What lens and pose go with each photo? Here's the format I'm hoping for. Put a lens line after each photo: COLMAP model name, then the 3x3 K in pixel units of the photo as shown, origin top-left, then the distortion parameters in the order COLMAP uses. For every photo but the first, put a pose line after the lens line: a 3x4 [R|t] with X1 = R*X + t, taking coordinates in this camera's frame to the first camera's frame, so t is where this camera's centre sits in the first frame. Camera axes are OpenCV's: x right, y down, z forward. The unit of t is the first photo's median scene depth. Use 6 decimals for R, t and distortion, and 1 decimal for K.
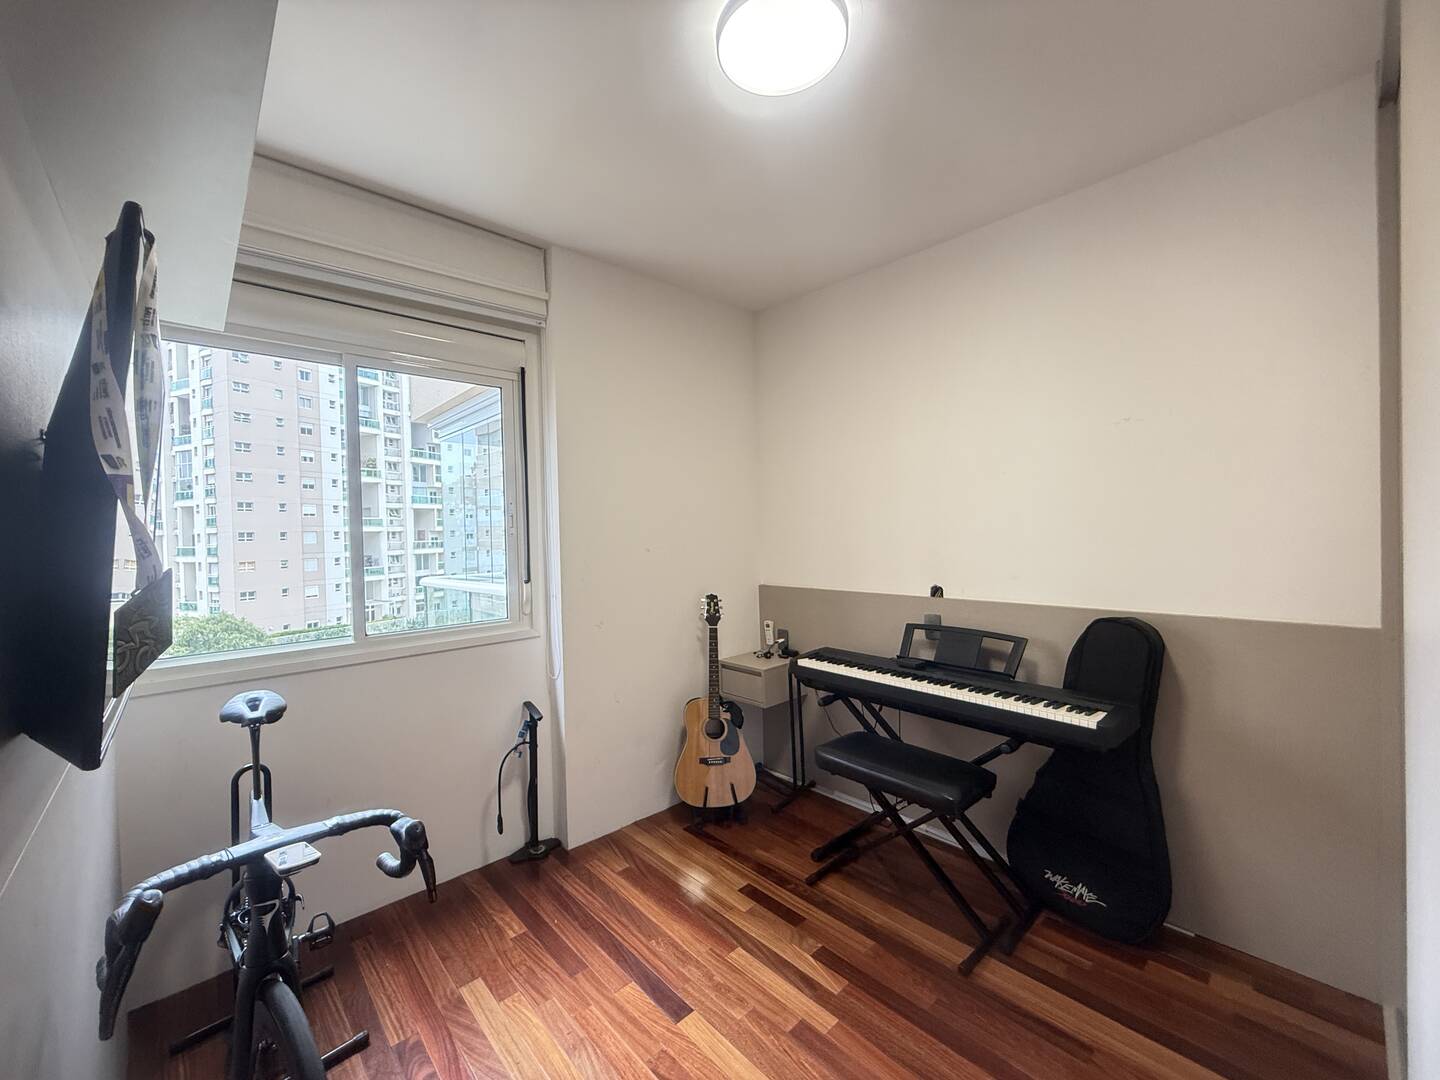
lens RADIAL K [[572.7, 0, 717.1], [0, 572.7, 540.6], [0, 0, 1]] dist [-0.002154, 0.000218]
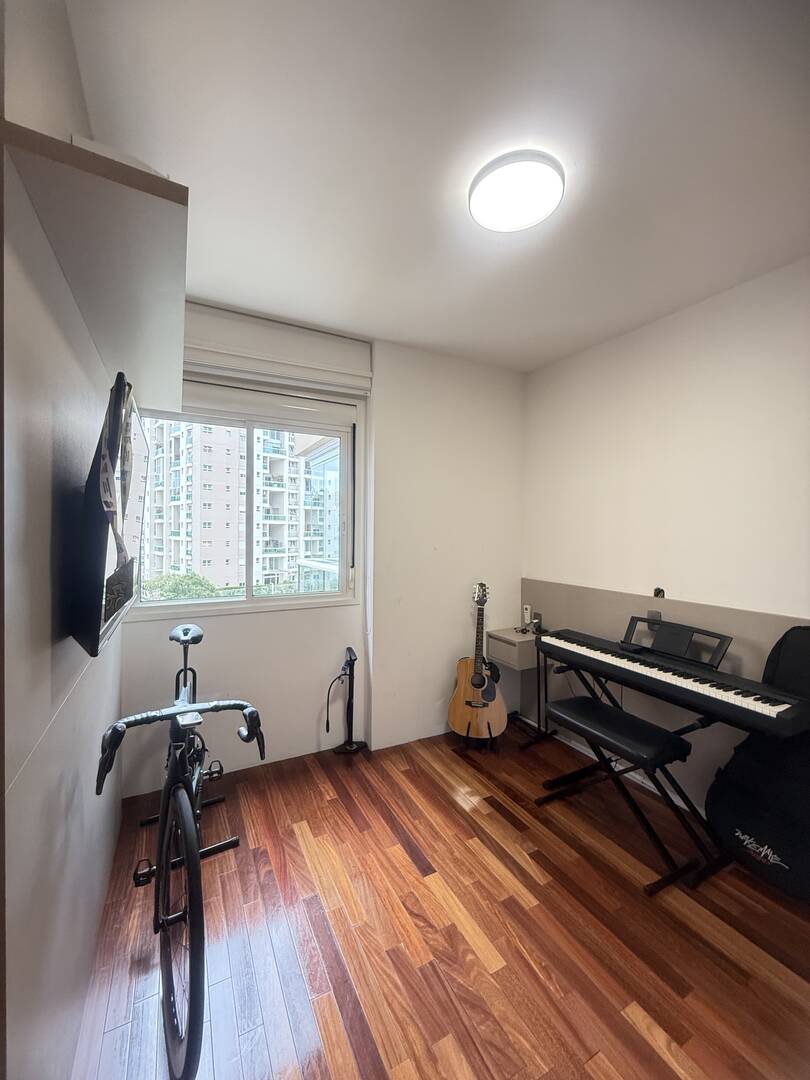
lens RADIAL K [[429.5, 0, 406.1], [0, 429.5, 537.0], [0, 0, 1]] dist [-0.002154, 0.000218]
pose [[0.966958, 0.037108, -0.252221, 0.091103], [-0.036973, 0.999302, 0.005279, -0.018974], [0.252241, 0.004221, 0.967655, -0.051598]]
